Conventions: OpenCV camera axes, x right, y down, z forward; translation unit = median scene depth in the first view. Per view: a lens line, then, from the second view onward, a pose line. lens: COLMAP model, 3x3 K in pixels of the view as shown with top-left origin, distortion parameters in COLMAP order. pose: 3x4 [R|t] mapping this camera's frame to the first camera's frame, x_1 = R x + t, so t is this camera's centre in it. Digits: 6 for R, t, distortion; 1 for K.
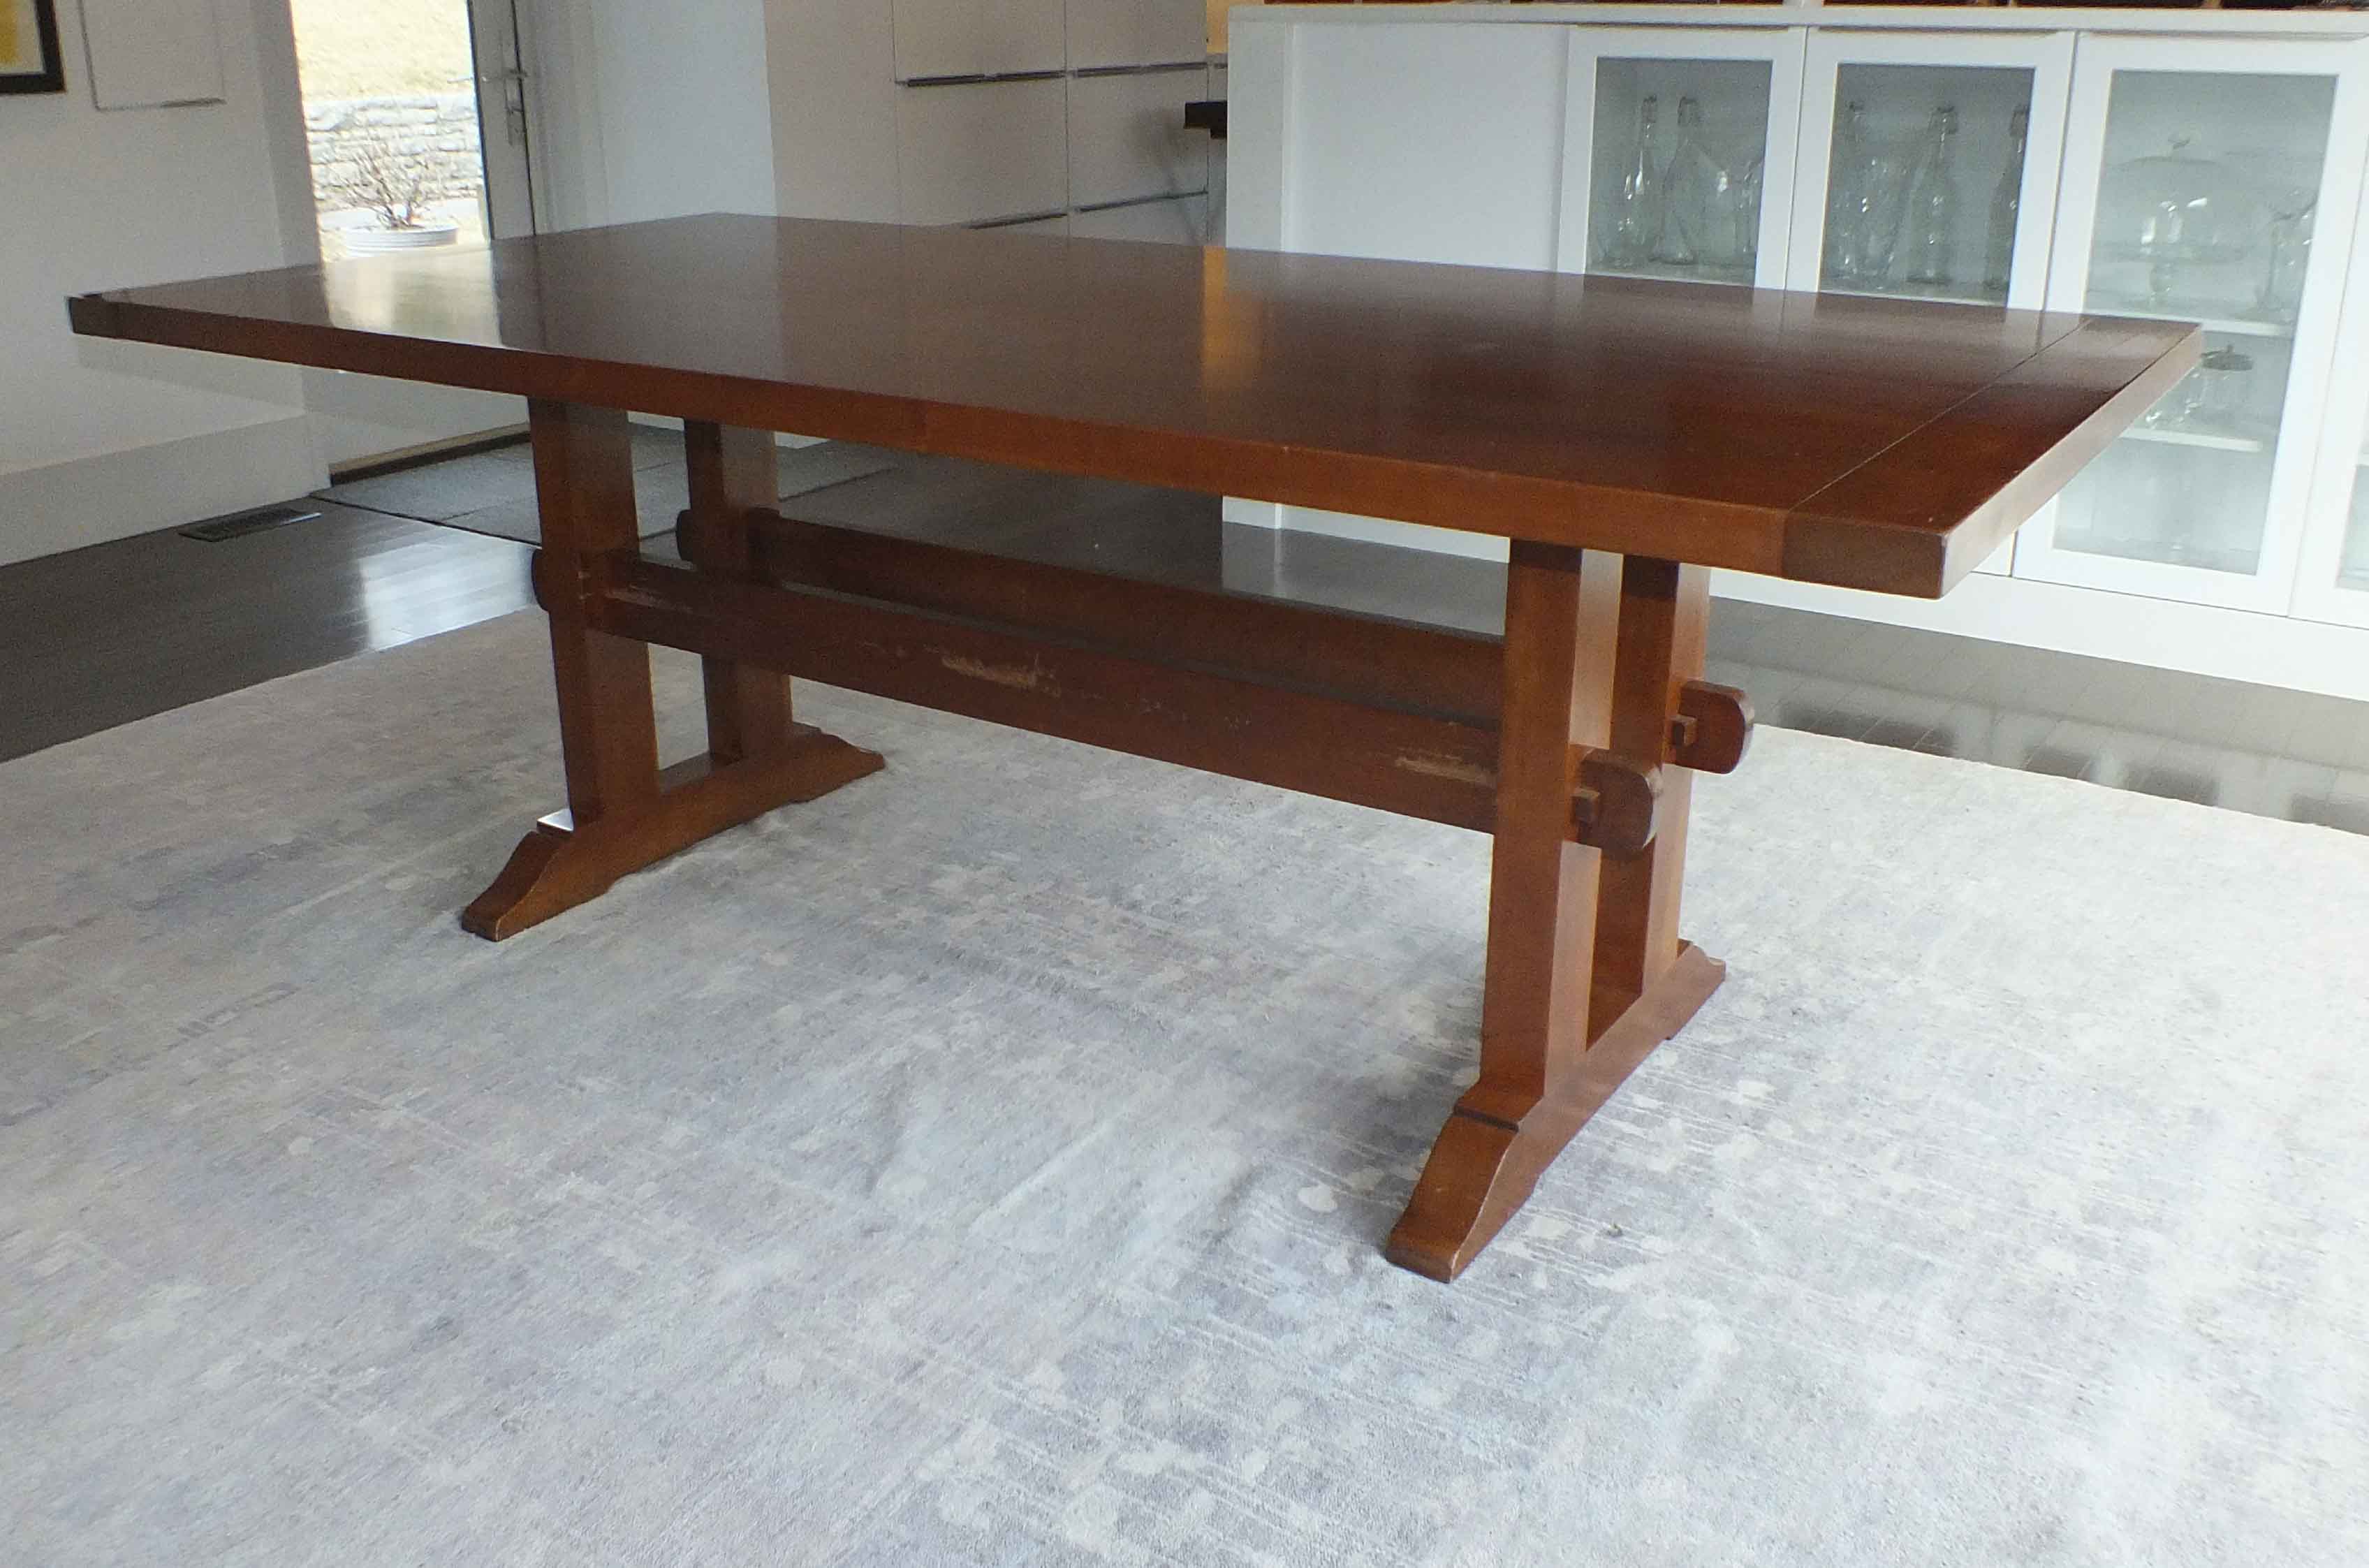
lens RADIAL K [[1991.7, 0, 1198.7], [0, 1991.7, 768.7], [0, 0, 1]] dist [-0.042920, -0.023709]
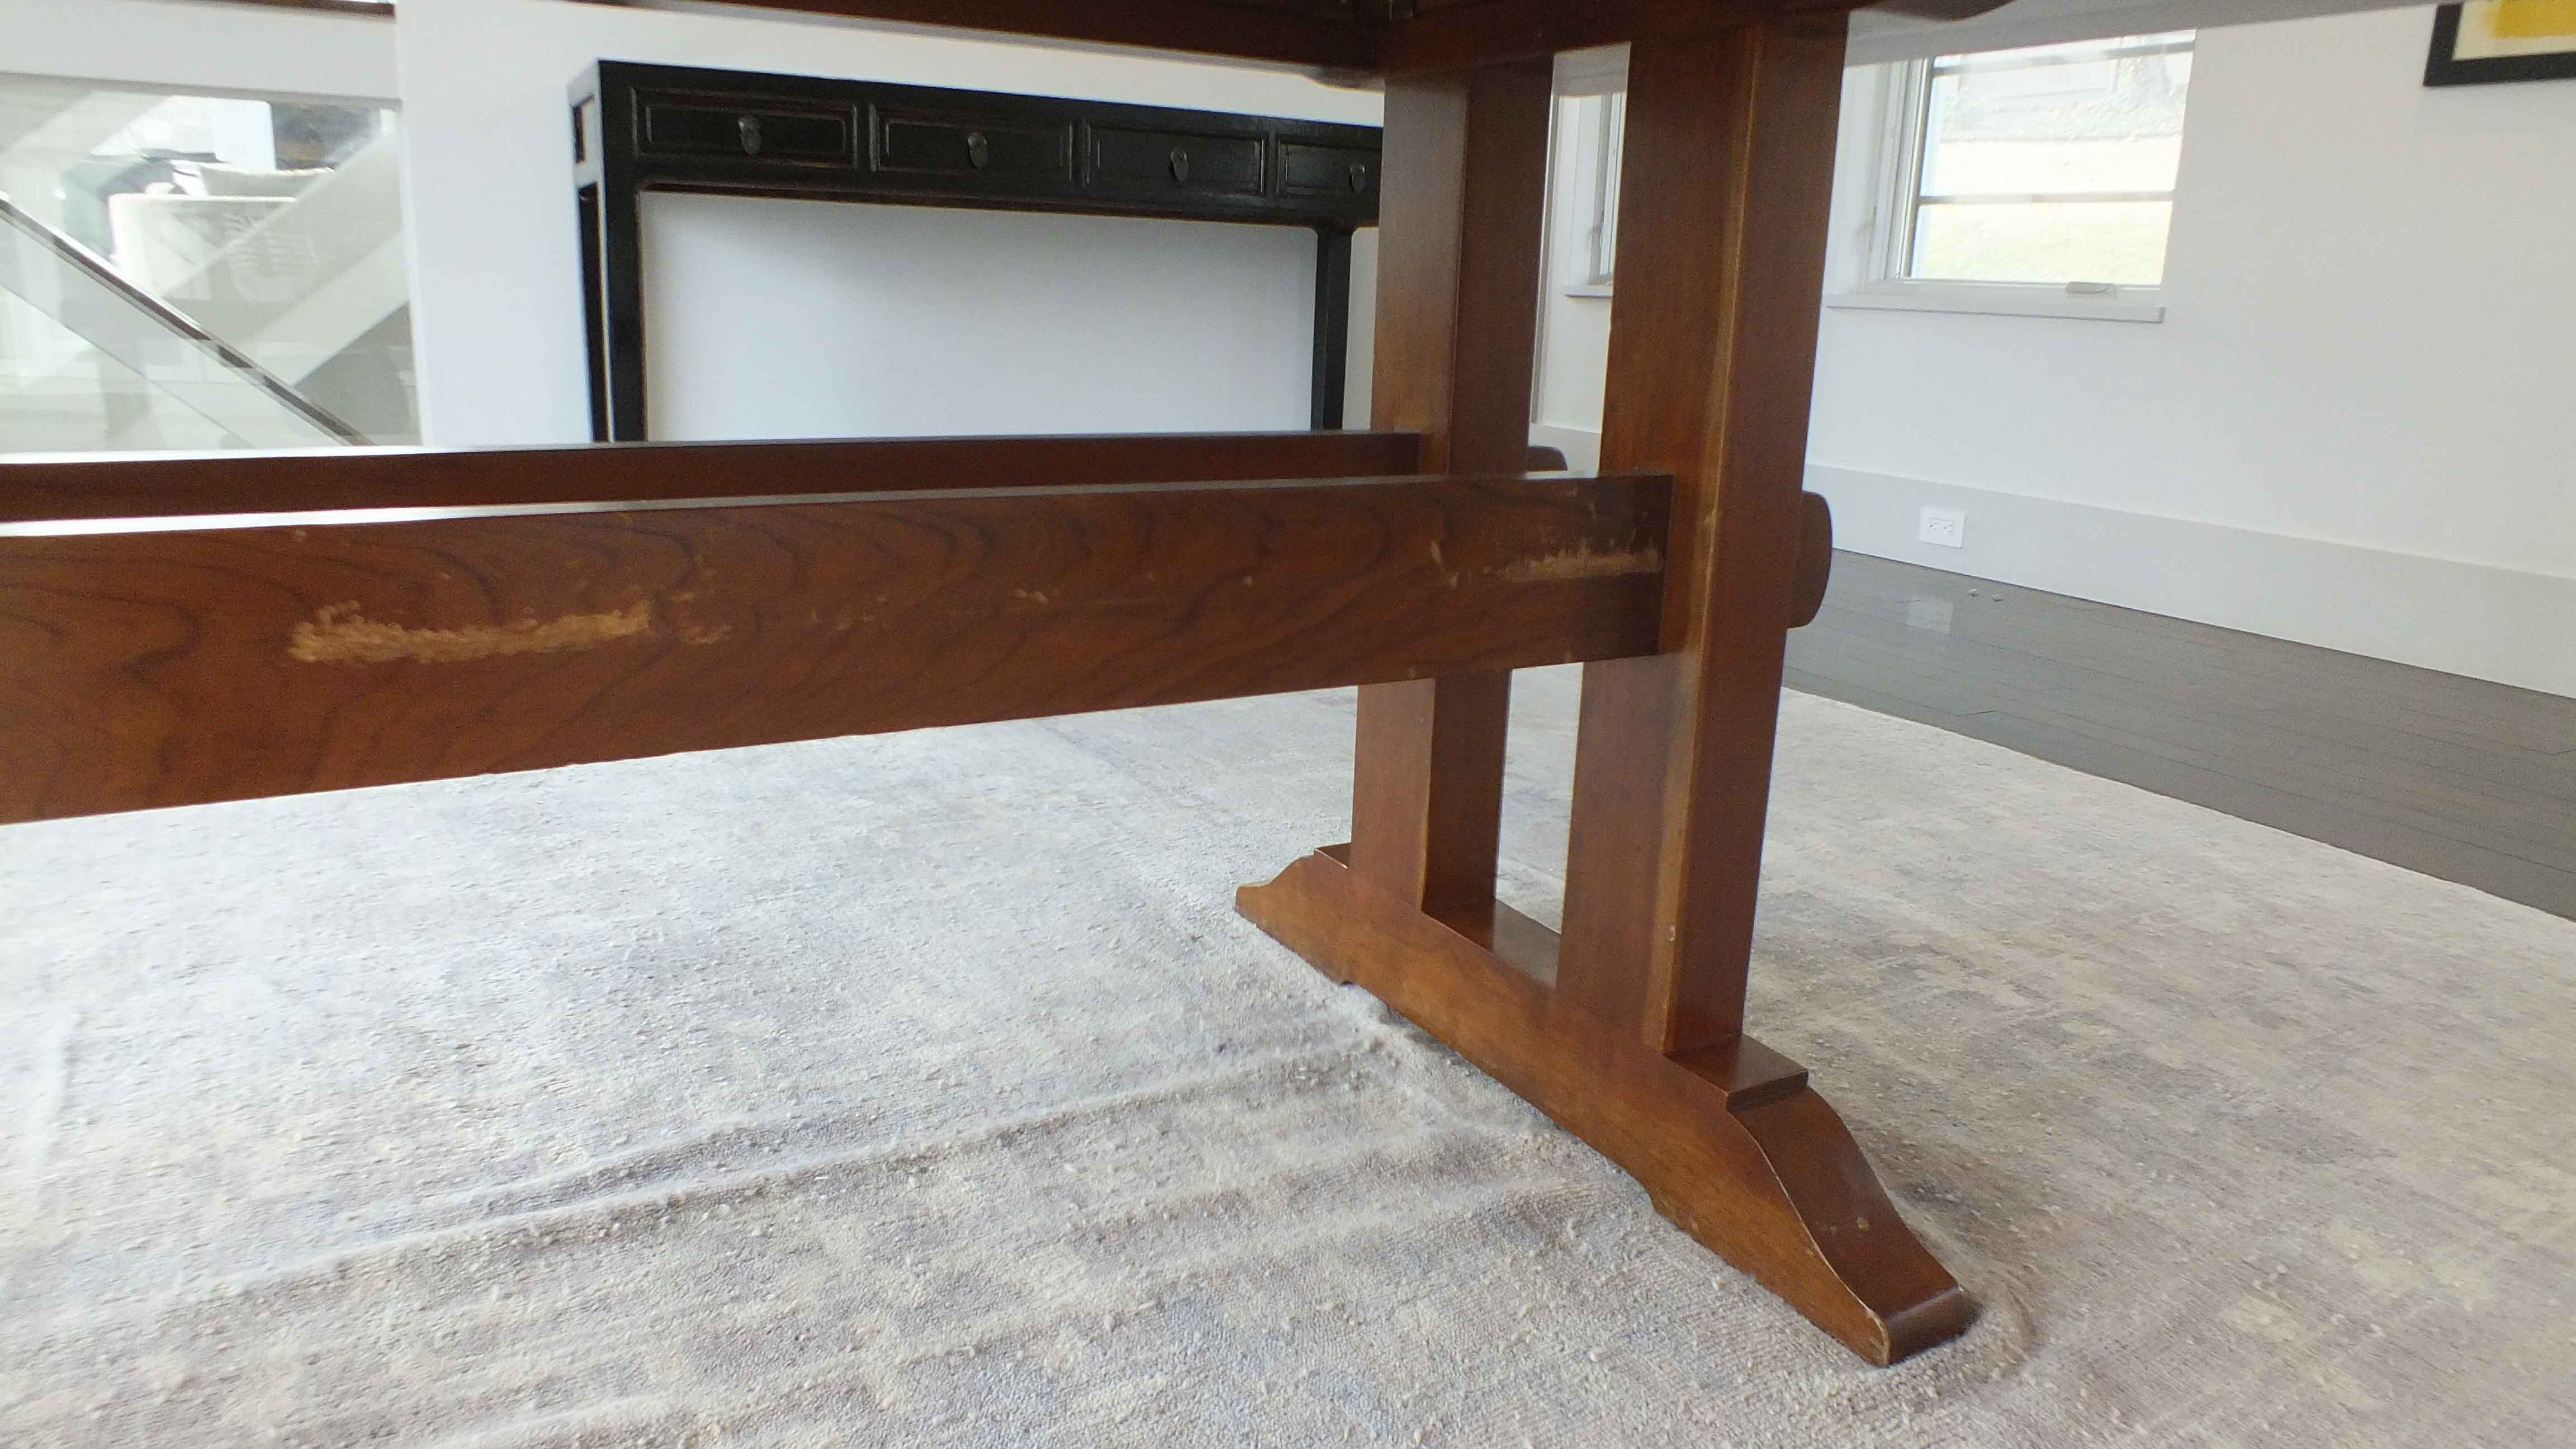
lens RADIAL K [[1654.5, 0, 1293.9], [0, 1654.5, 715.3], [0, 0, 1]] dist [-0.074174, 0.034979]
pose [[-0.428531, 0.227650, -0.874378, 0.179860], [-0.361155, 0.843908, 0.396719, -0.268435], [0.828208, 0.485793, -0.279424, 1.405893]]
